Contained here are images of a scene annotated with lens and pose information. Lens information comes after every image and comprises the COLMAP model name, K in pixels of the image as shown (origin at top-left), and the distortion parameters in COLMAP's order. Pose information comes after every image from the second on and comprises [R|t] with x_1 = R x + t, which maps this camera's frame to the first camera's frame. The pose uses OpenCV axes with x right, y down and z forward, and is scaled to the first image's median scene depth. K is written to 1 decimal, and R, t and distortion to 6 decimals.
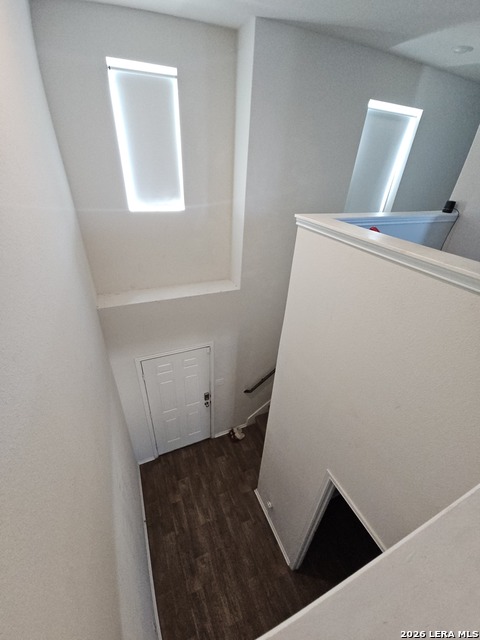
lens RADIAL K [[260.3, 0, 235.6], [0, 260.3, 318.1], [0, 0, 1]] dist [0.006835, -0.007597]
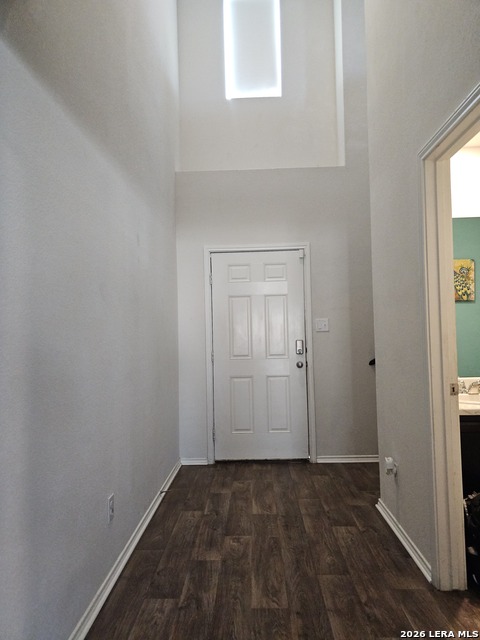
lens RADIAL K [[427.5, 0, 240.0], [0, 427.5, 320.0], [0, 0, 1]] dist [0.069769, -0.093407]
pose [[0.902899, -0.073504, -0.423522, 0.230944], [-0.170574, 0.843111, -0.509969, 0.926368], [0.394561, 0.532692, 0.748706, 0.172097]]
